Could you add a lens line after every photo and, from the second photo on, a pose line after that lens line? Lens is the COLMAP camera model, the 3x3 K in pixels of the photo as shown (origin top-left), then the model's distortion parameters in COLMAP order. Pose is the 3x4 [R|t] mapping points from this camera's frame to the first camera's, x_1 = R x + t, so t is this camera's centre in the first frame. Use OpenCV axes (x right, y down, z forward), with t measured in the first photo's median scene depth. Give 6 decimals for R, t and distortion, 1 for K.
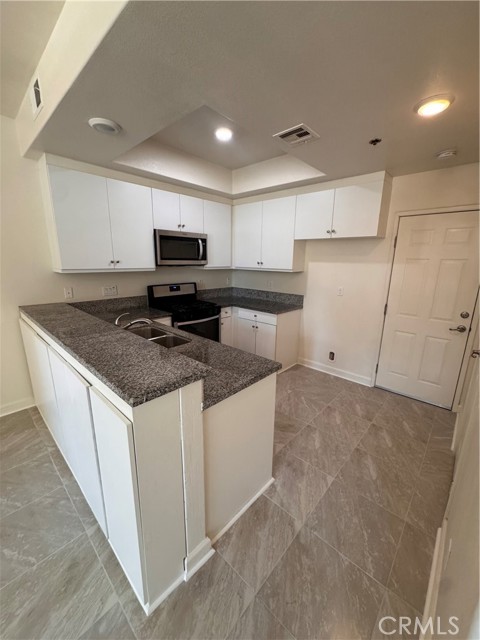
lens RADIAL K [[256.8, 0, 241.0], [0, 256.8, 319.9], [0, 0, 1]] dist [-0.002793, 0.000903]
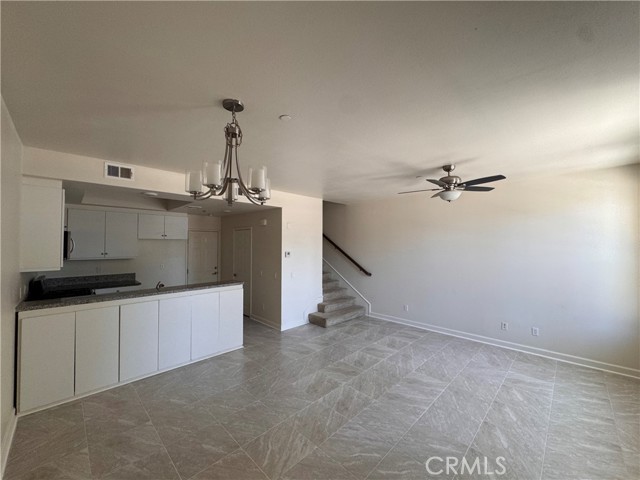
lens RADIAL K [[256.8, 0, 320.8], [0, 256.8, 241.1], [0, 0, 1]] dist [-0.002793, 0.000903]
pose [[0.040886, -0.006732, 0.999141, -1.617095], [0.229950, 0.973198, -0.002852, -0.027603], [-0.972343, 0.229869, 0.041338, -0.235732]]
